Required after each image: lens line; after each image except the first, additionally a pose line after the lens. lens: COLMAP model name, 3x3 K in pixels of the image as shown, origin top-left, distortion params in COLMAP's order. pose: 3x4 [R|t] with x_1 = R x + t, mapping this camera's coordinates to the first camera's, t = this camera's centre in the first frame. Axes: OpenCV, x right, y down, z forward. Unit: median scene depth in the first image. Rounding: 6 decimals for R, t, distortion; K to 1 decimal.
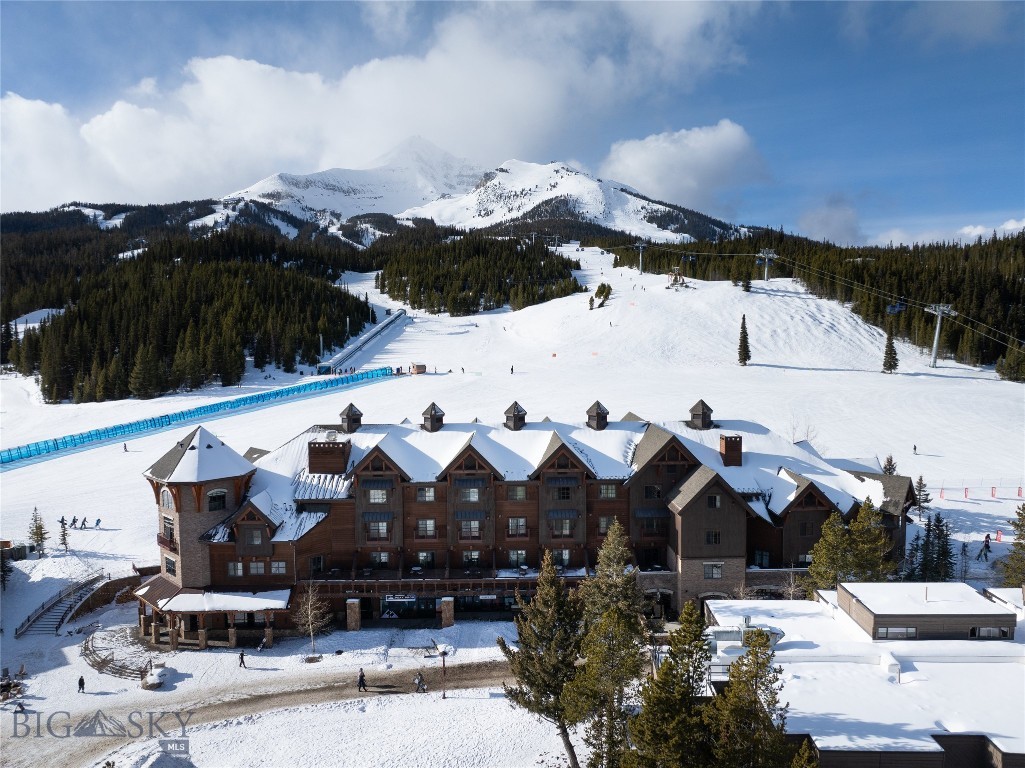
lens RADIAL K [[719.1, 0, 512.5], [0, 719.1, 384.0], [0, 0, 1]] dist [-0.036359, 0.000833]
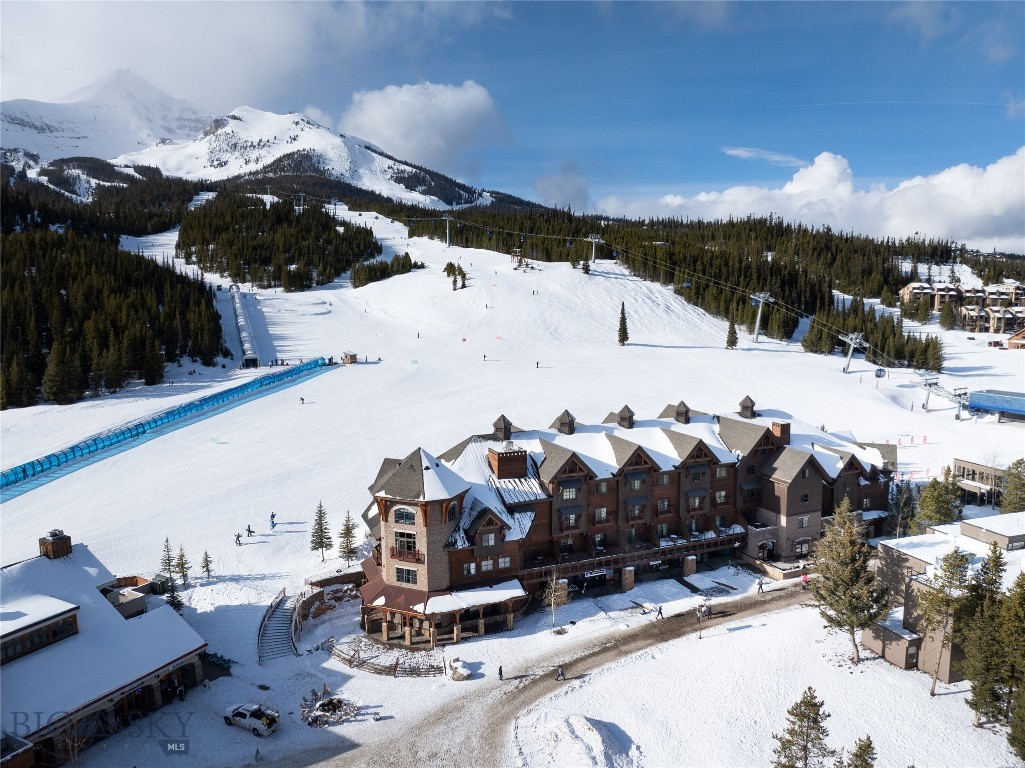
lens RADIAL K [[719.1, 0, 512.5], [0, 719.1, 384.0], [0, 0, 1]] dist [-0.036359, 0.000833]
pose [[0.934076, -0.045378, 0.354180, -0.227098], [0.024845, 0.997748, 0.062309, -0.034583], [-0.356210, -0.049402, 0.933099, -0.029047]]
